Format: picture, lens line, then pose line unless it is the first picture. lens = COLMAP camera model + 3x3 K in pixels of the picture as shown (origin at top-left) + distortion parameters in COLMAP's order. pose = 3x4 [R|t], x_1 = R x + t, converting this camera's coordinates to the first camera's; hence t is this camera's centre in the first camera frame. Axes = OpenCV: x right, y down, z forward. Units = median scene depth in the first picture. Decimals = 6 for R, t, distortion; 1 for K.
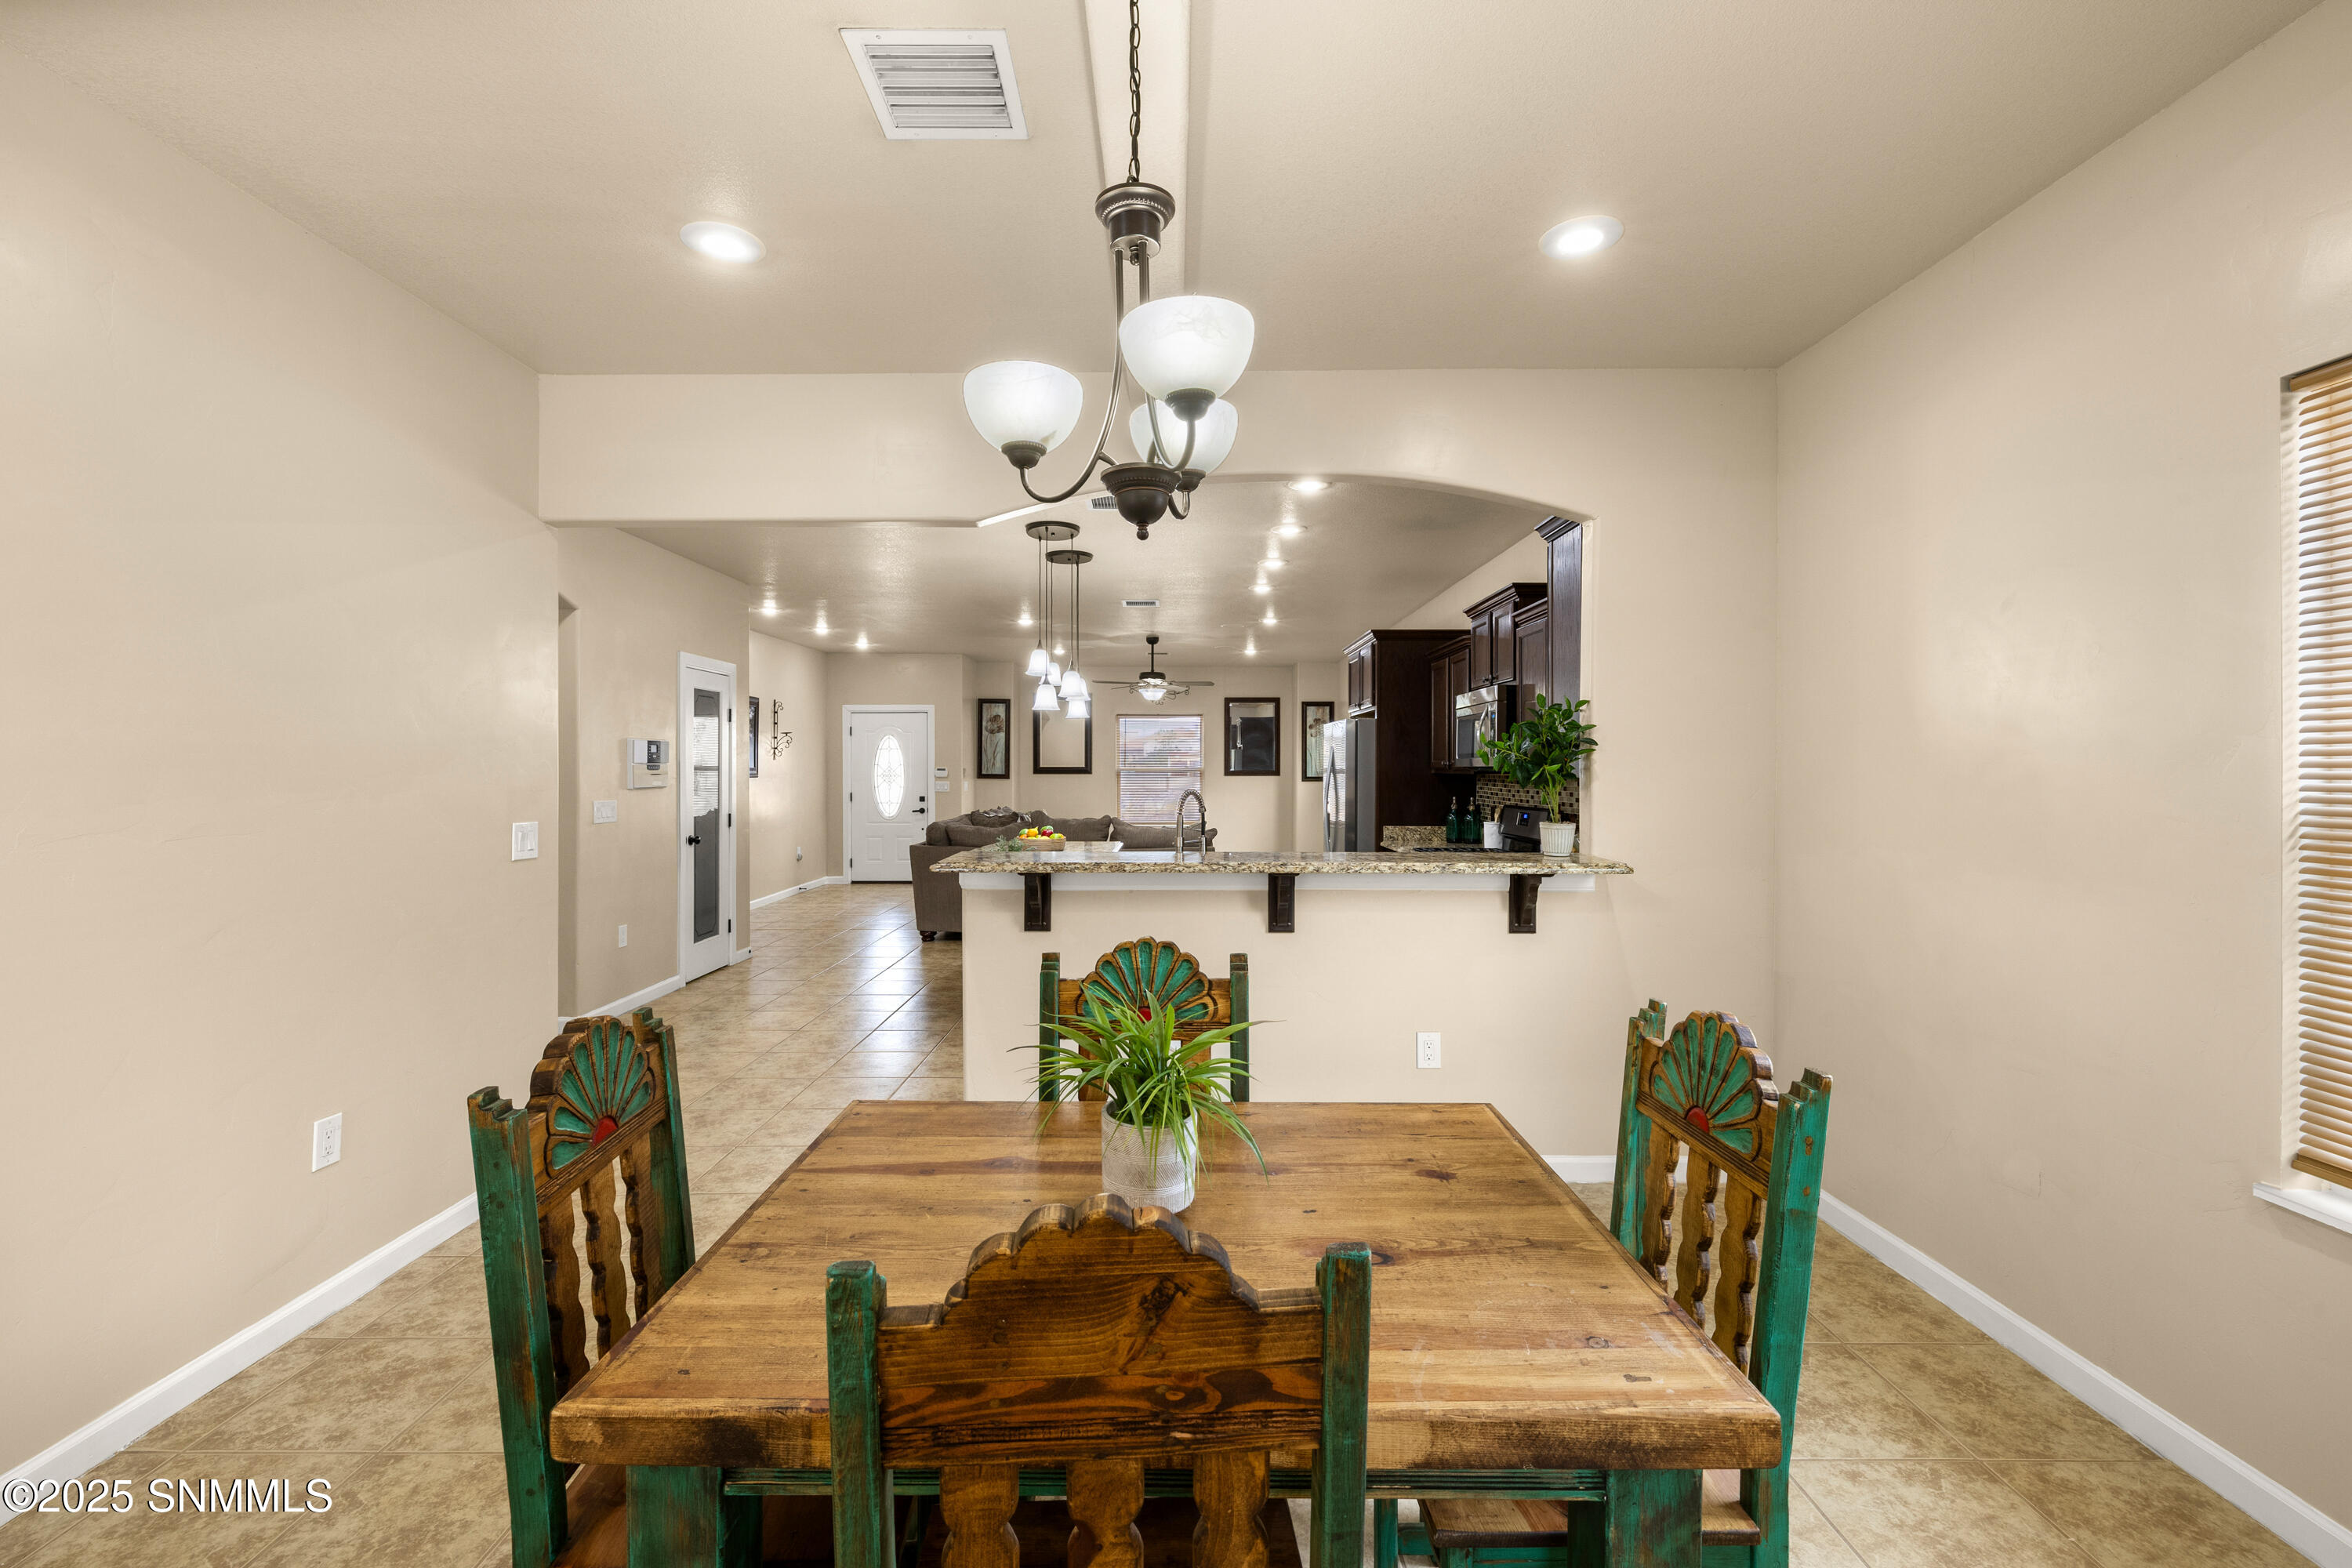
lens RADIAL K [[996.0, 0, 1177.6], [0, 996.0, 776.4], [0, 0, 1]] dist [0.000287, -0.000726]
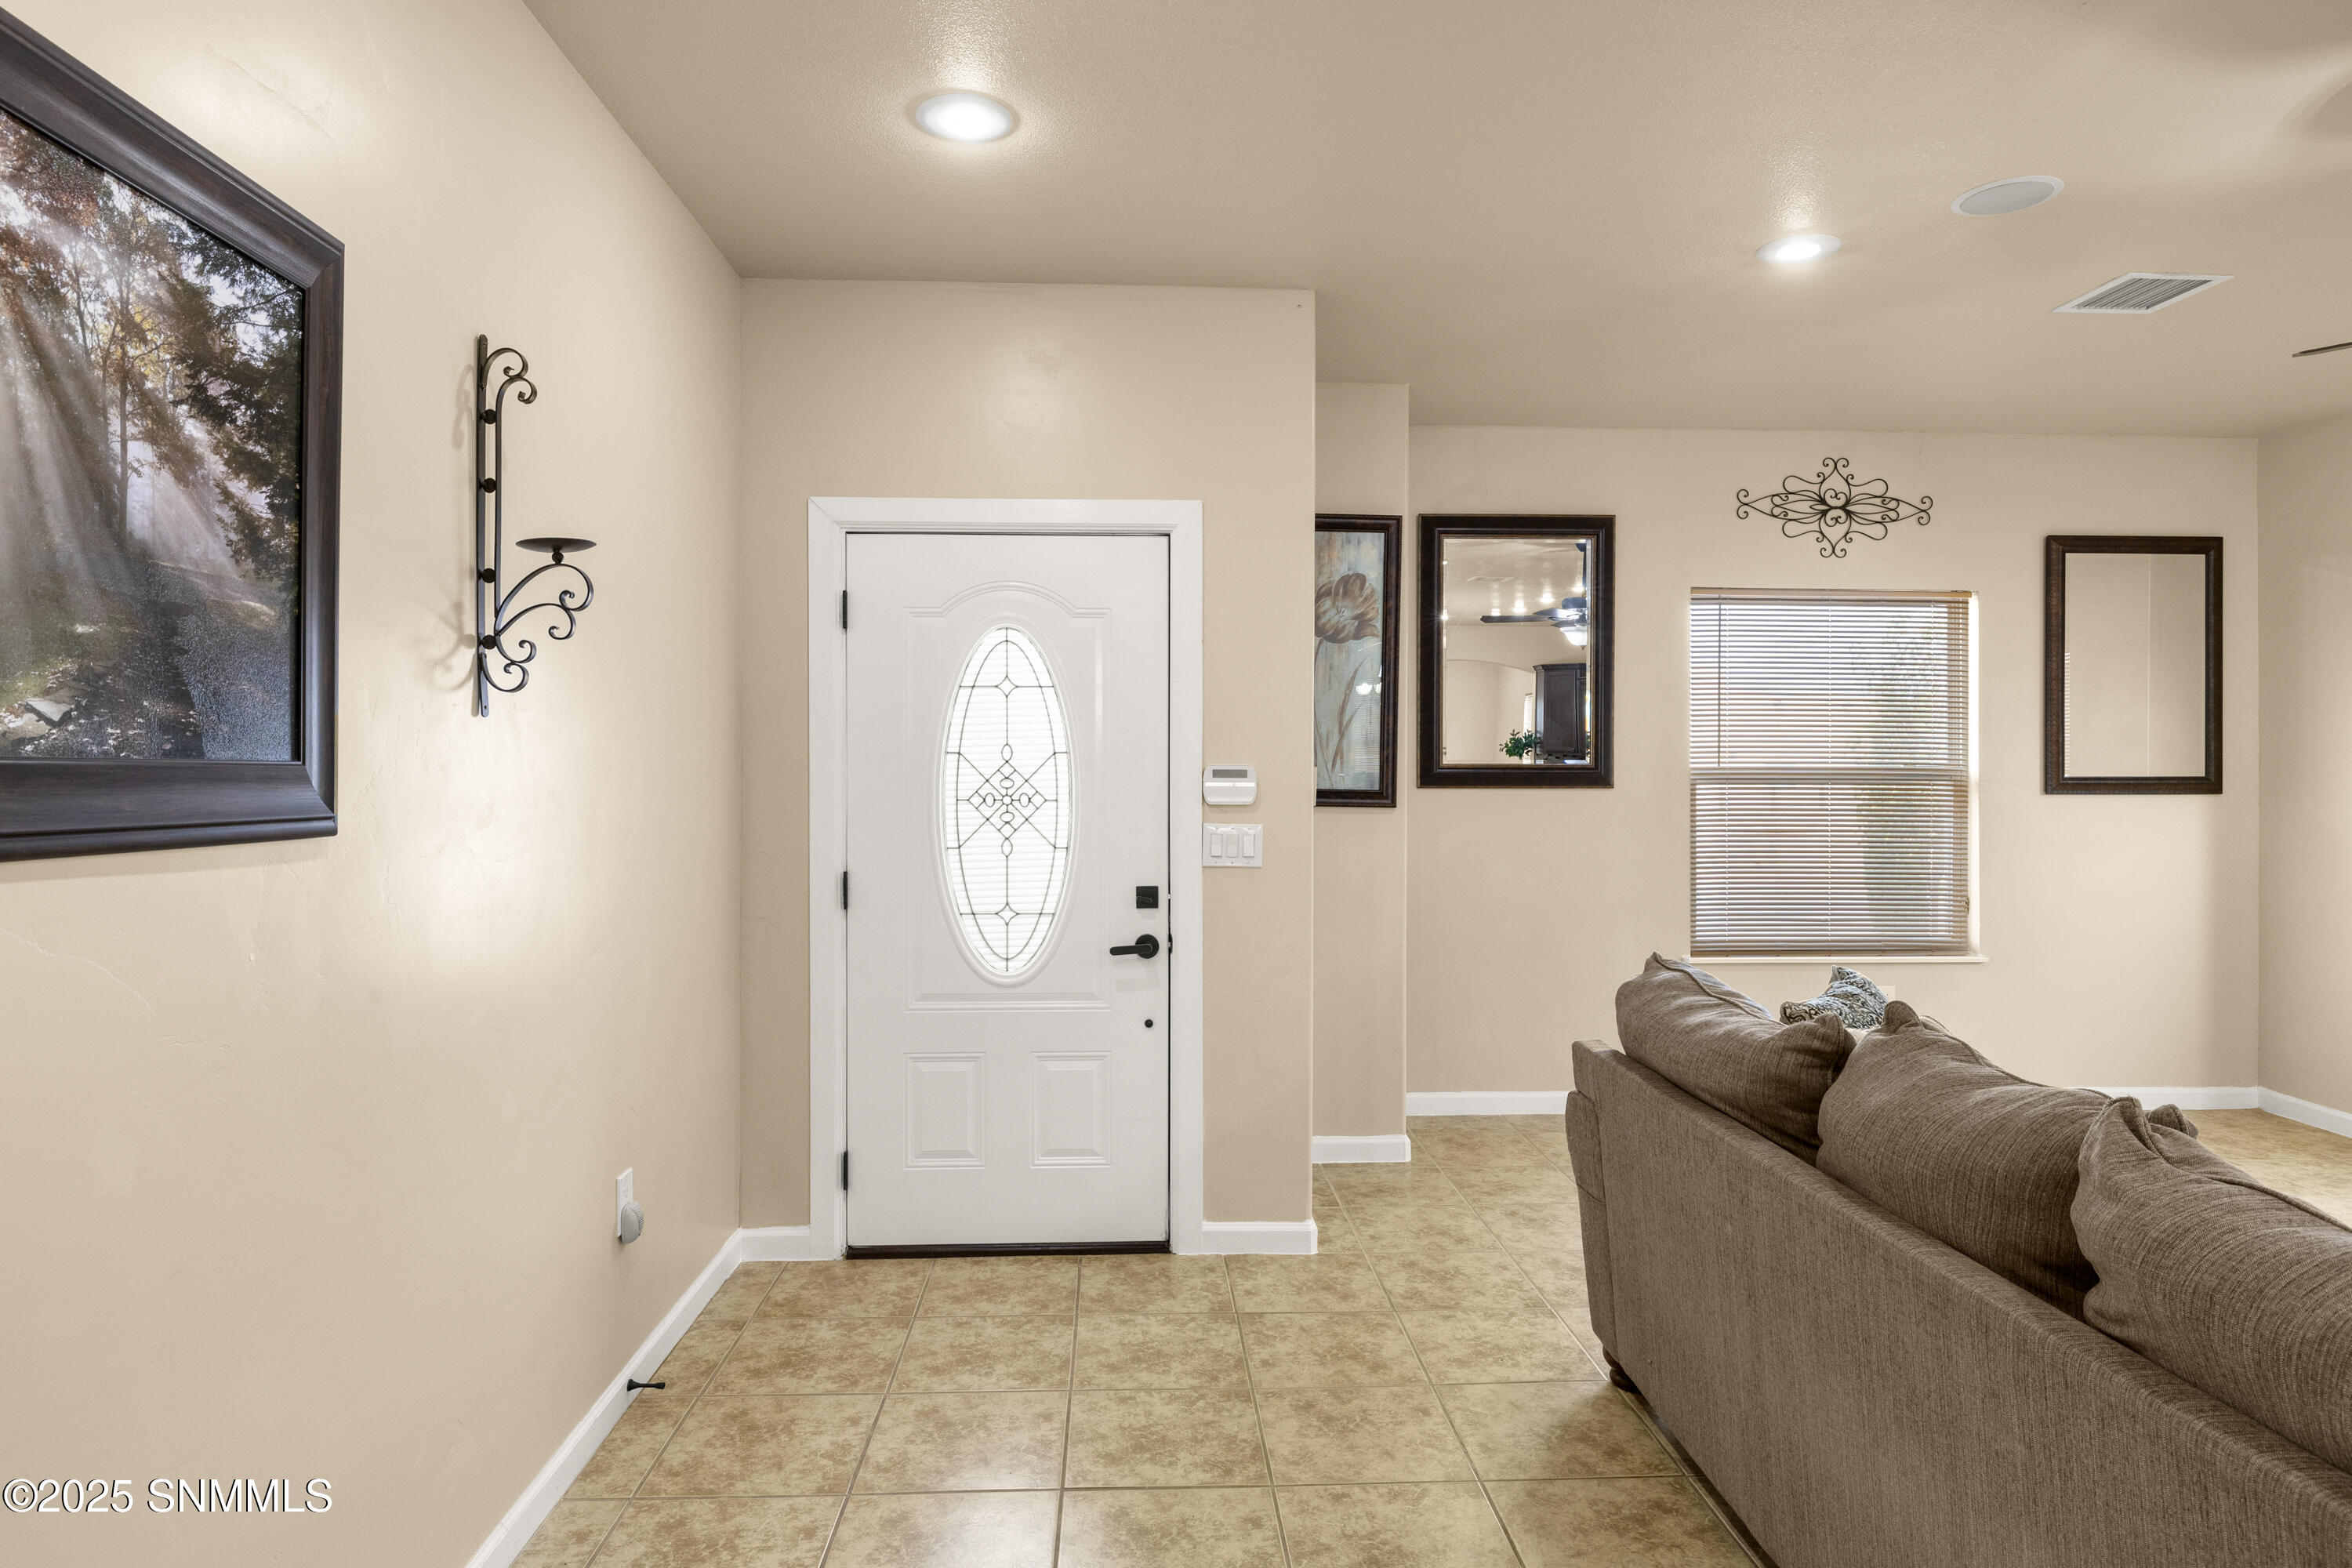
lens RADIAL K [[1330.1, 0, 1178.7], [0, 1330.1, 773.1], [0, 0, 1]] dist [0.009076, -0.008251]
pose [[0.998630, 0.000170, 0.052327, -0.265517], [-0.000030, 0.999996, -0.002663, -0.006179], [-0.052327, 0.002657, 0.998626, 0.681547]]
